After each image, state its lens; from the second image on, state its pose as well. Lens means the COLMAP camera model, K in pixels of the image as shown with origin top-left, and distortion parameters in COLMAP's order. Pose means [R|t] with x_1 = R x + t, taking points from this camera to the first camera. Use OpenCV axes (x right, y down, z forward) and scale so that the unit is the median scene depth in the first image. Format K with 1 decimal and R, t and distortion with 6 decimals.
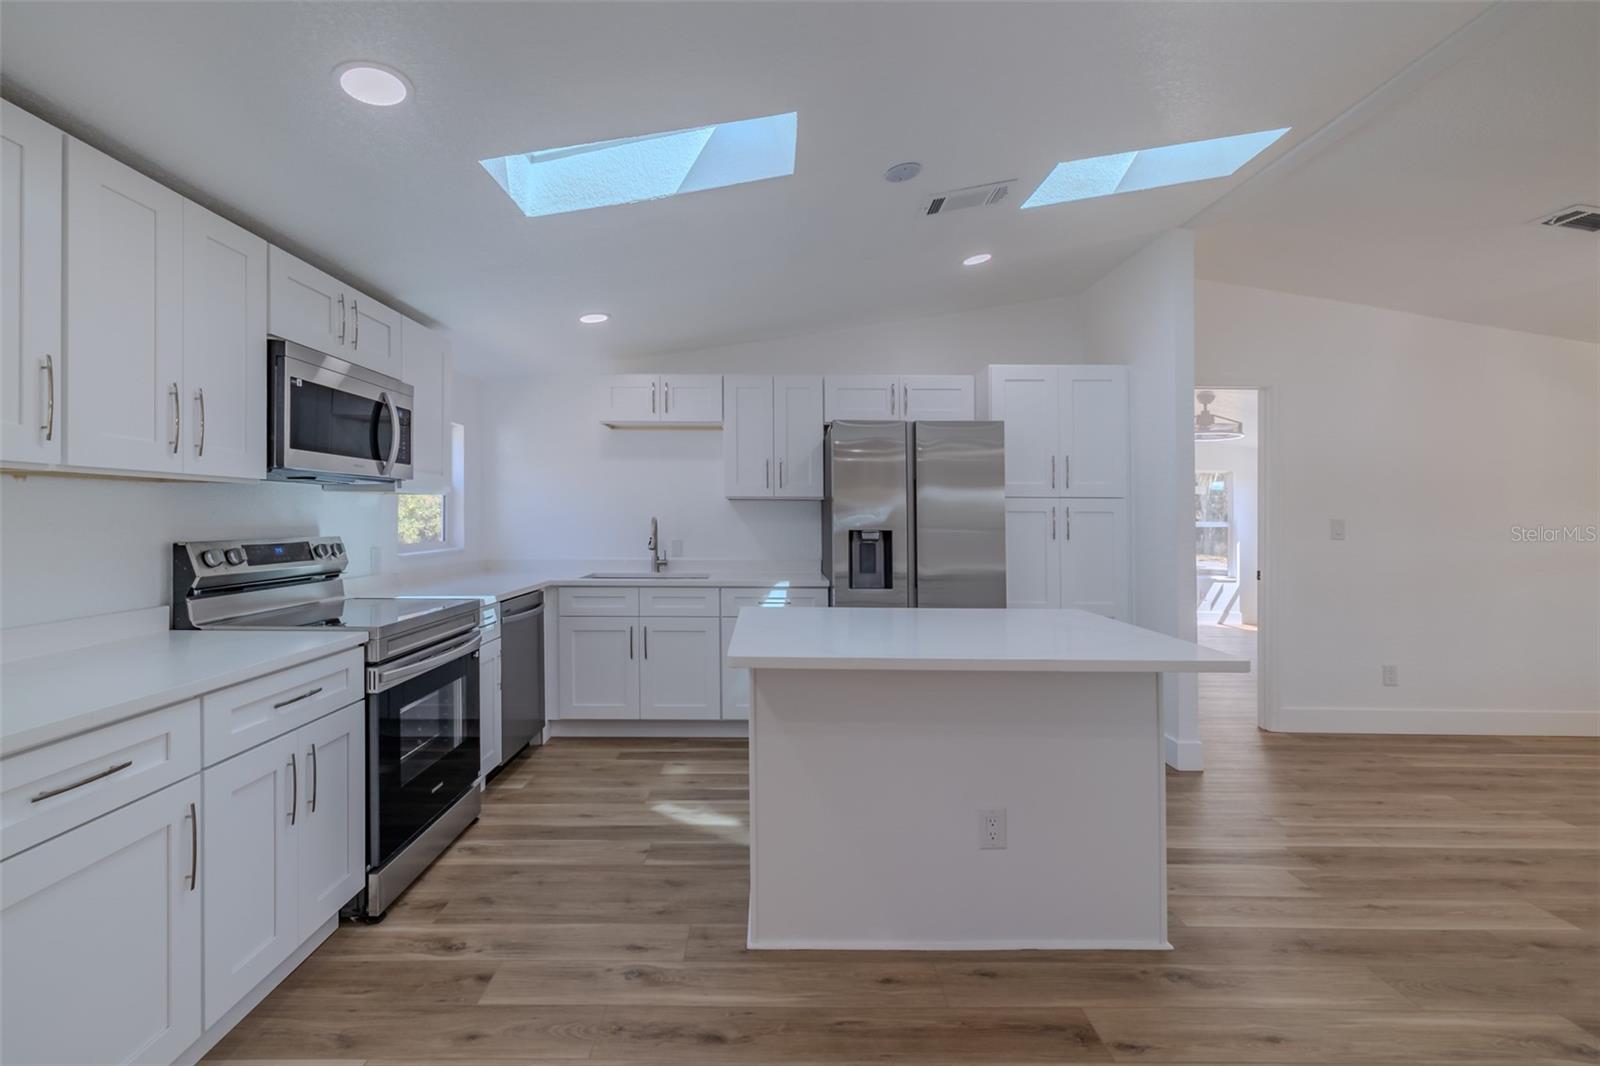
lens RADIAL K [[676.9, 0, 759.9], [0, 676.9, 518.3], [0, 0, 1]] dist [0.002367, -0.001045]
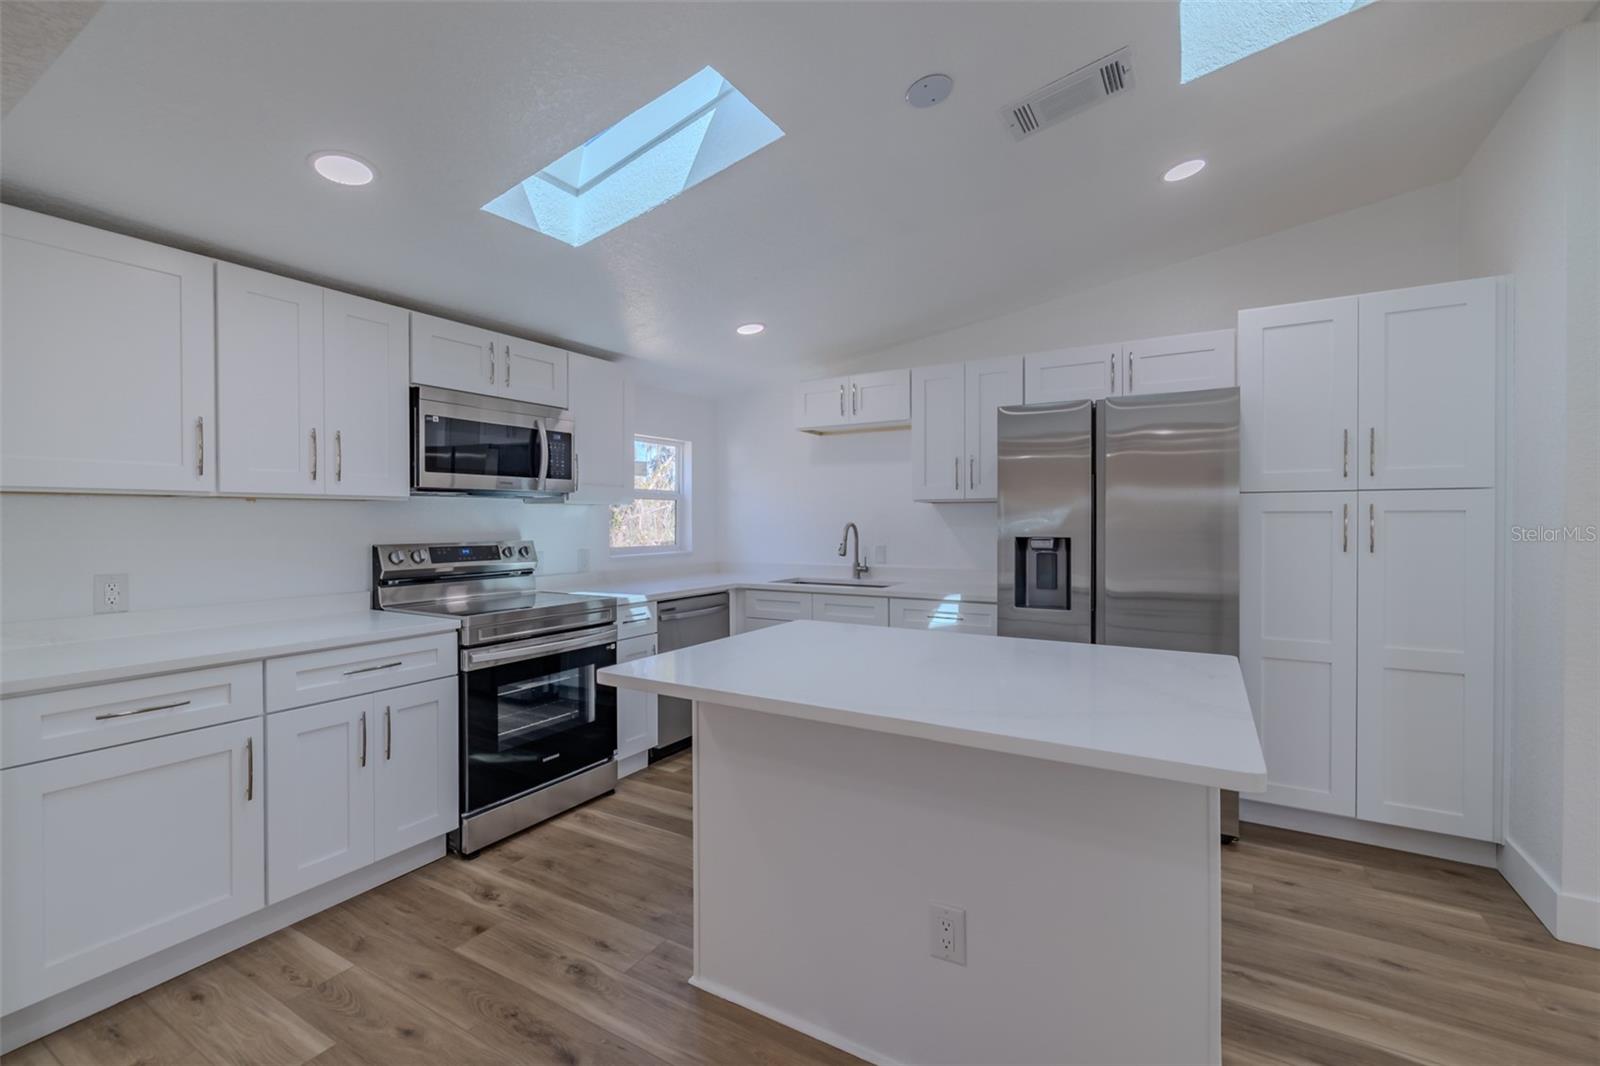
lens RADIAL K [[676.9, 0, 805.4], [0, 676.9, 531.4], [0, 0, 1]] dist [0.002367, -0.001045]
pose [[0.867071, 0.001629, -0.498182, 0.398072], [0.006372, 0.999877, 0.014360, -0.003523], [0.498144, -0.015625, 0.866953, 0.184317]]
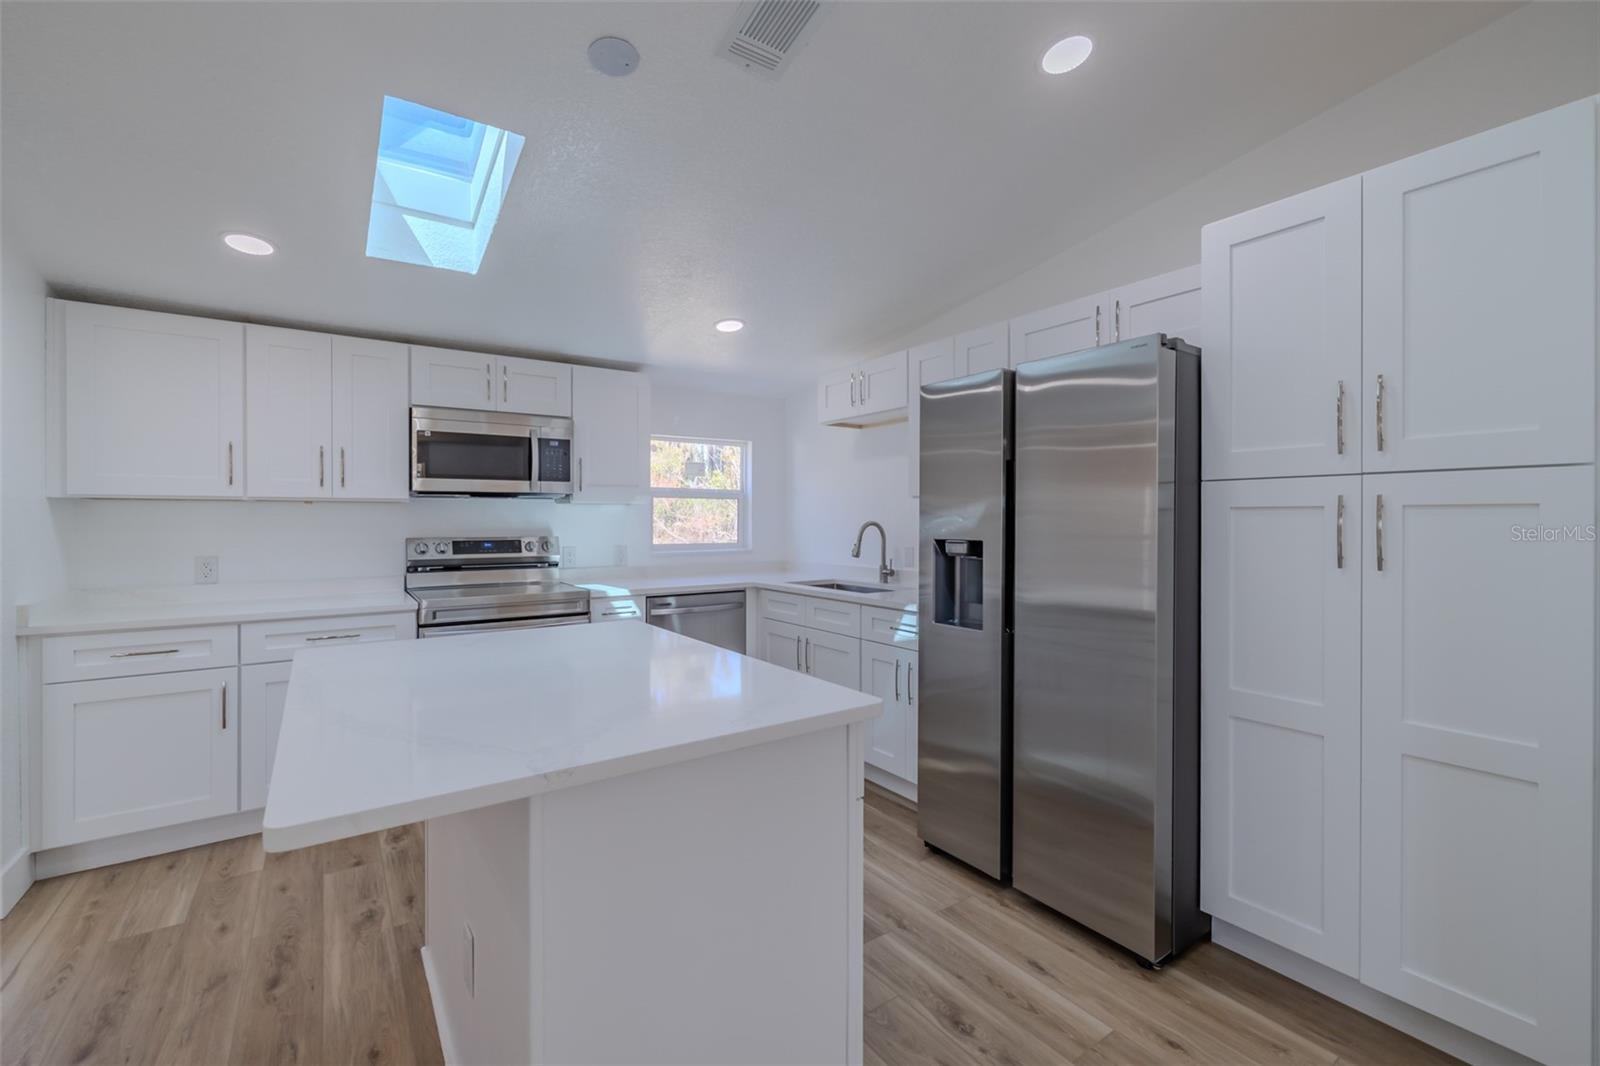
lens RADIAL K [[676.9, 0, 813.9], [0, 676.9, 525.9], [0, 0, 1]] dist [0.002367, -0.001045]
pose [[0.588865, 0.002554, -0.808228, 0.767433], [0.003367, 0.999979, 0.005613, -0.000513], [0.808225, -0.006026, 0.588843, 0.594427]]
